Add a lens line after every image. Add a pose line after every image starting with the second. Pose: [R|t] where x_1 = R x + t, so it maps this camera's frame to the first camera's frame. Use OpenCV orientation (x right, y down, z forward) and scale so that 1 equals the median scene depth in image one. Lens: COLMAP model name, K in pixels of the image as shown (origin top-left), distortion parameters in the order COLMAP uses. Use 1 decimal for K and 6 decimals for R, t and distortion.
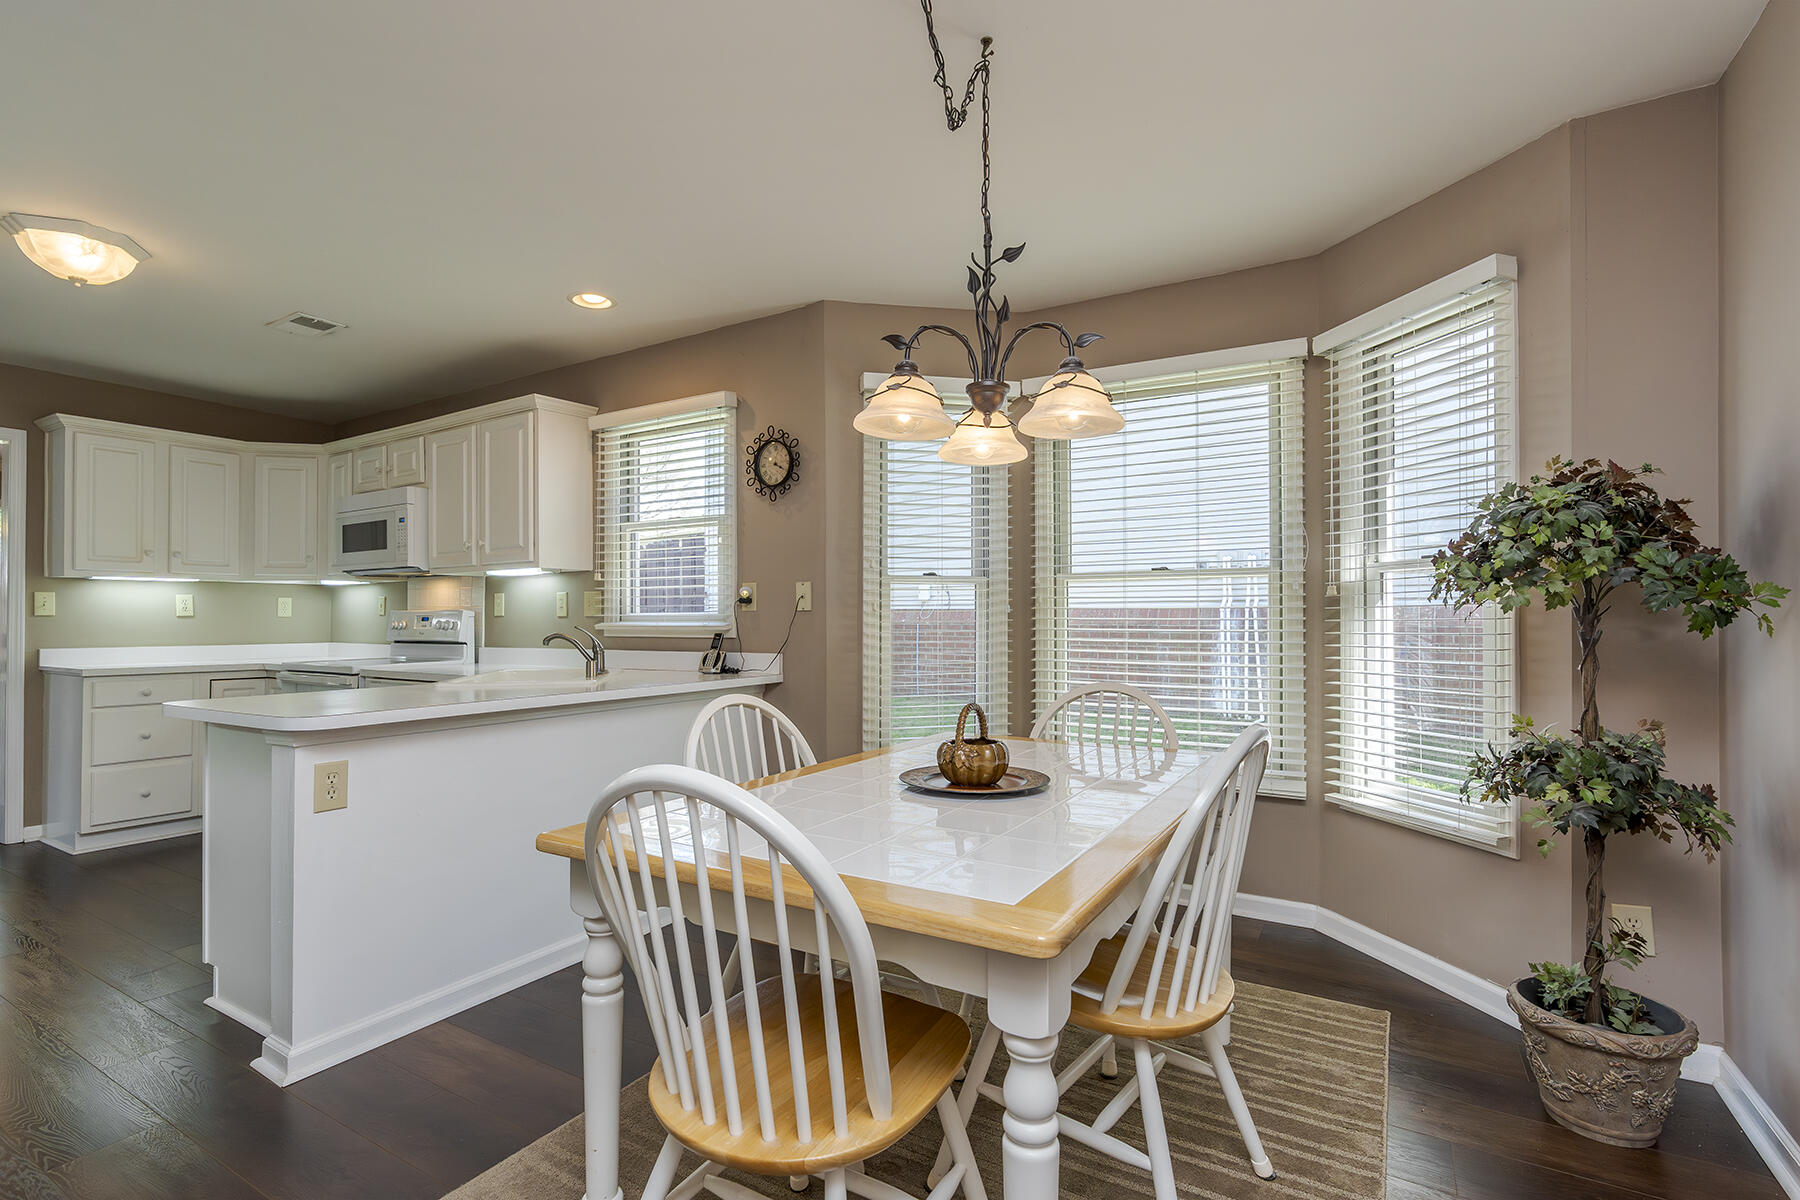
lens RADIAL K [[824.2, 0, 884.9], [0, 824.2, 608.6], [0, 0, 1]] dist [-0.005638, 0.002416]
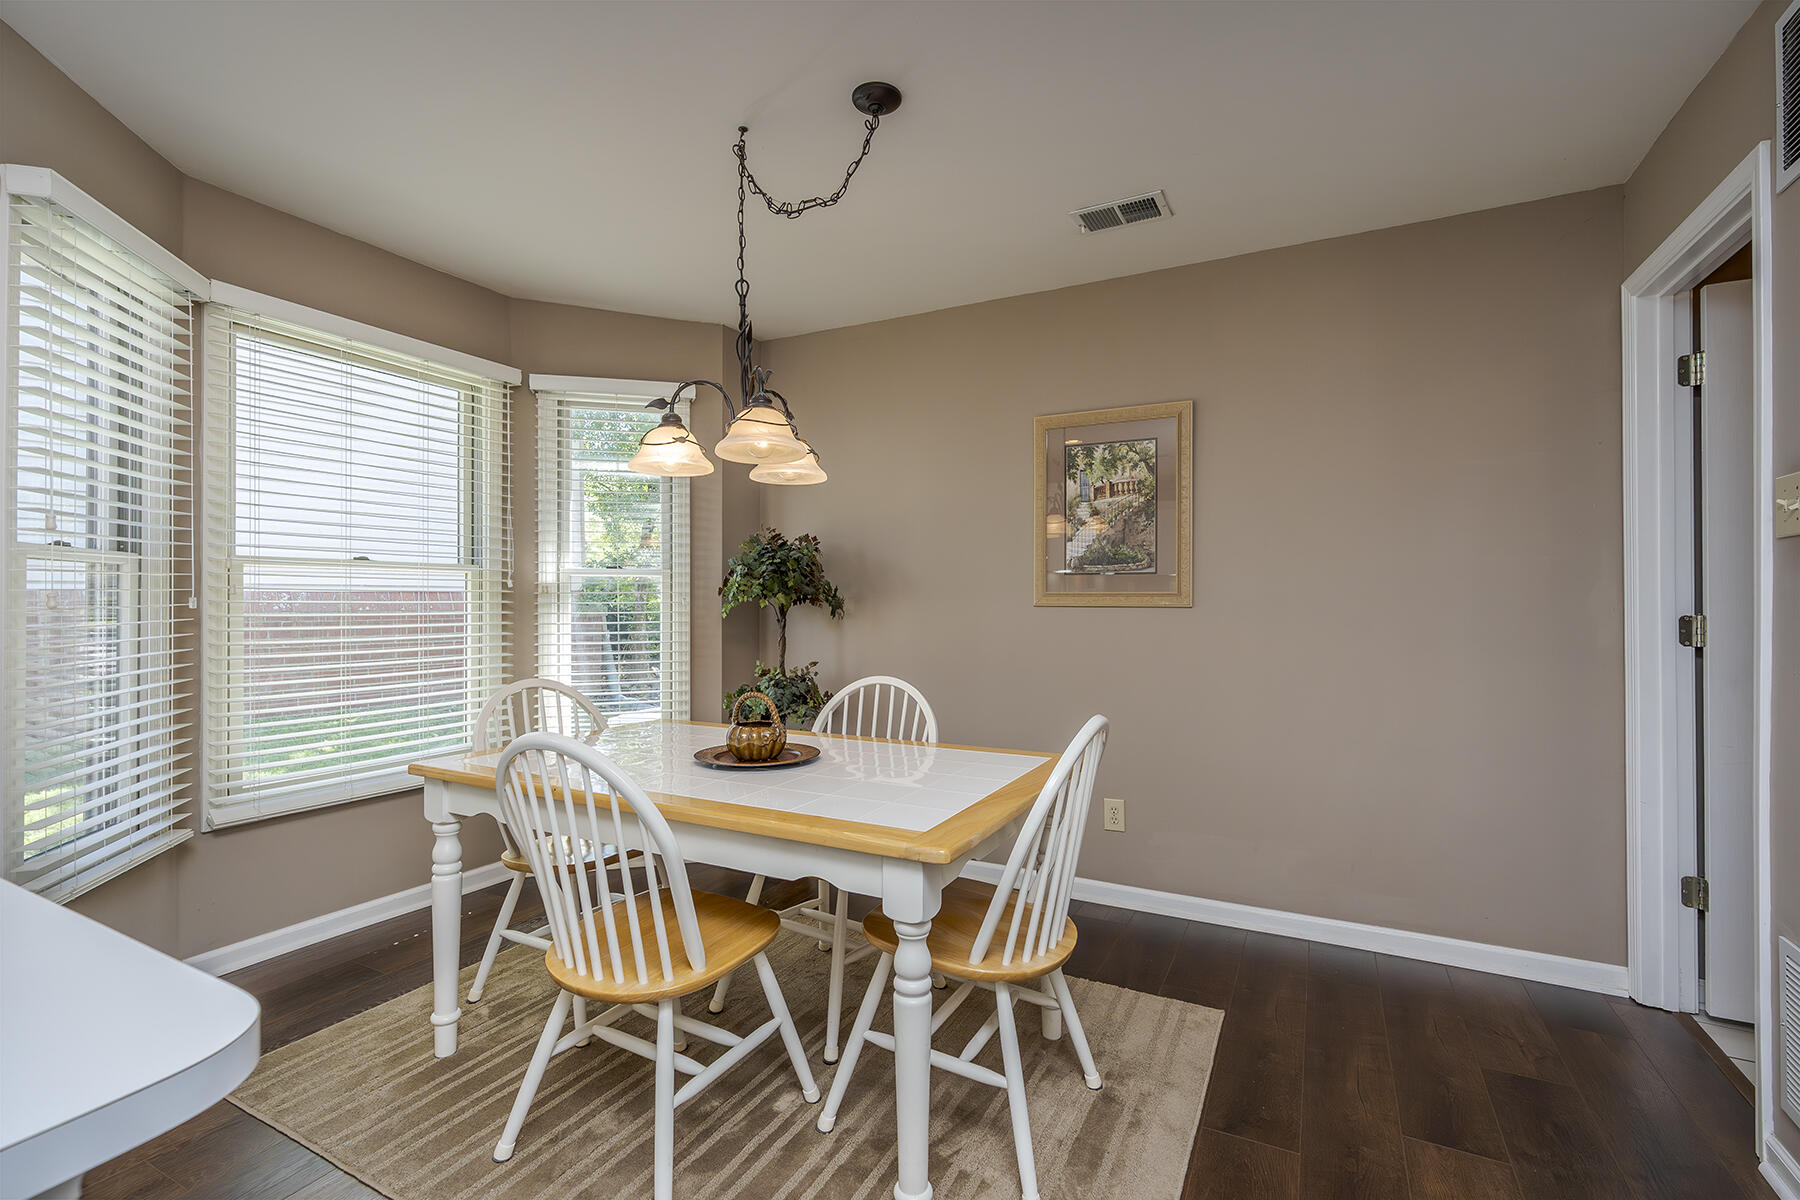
lens RADIAL K [[824.2, 0, 891.4], [0, 824.2, 596.6], [0, 0, 1]] dist [-0.005638, 0.002416]
pose [[-0.062275, 0.003664, 0.998052, -0.707758], [-0.010854, 0.999932, -0.004348, -0.011484], [-0.998000, -0.011104, -0.062231, 0.575149]]
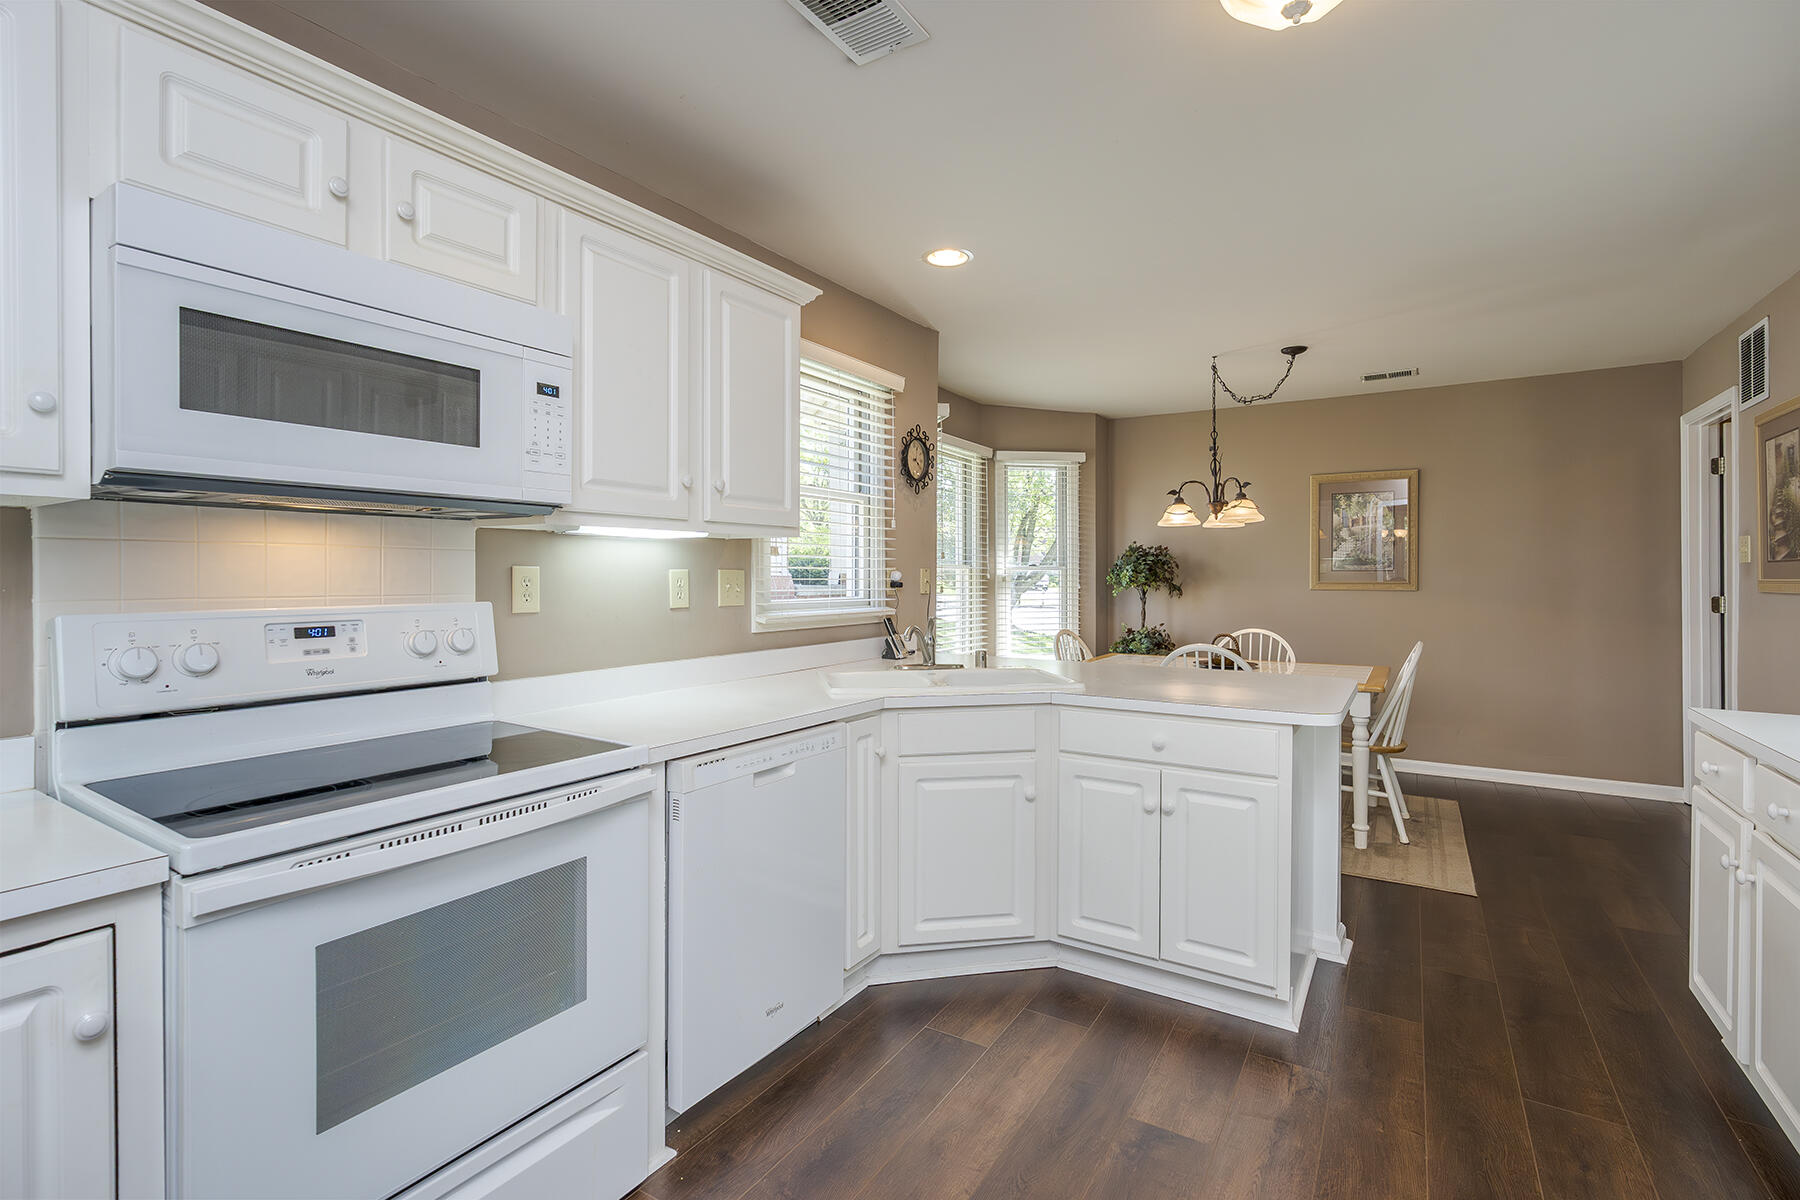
lens RADIAL K [[824.2, 0, 893.8], [0, 824.2, 583.9], [0, 0, 1]] dist [-0.005638, 0.002416]
pose [[0.022094, -0.007427, 0.999728, -1.081686], [-0.011502, 0.999904, 0.007682, -0.016644], [-0.999690, -0.011668, 0.022006, 0.882576]]
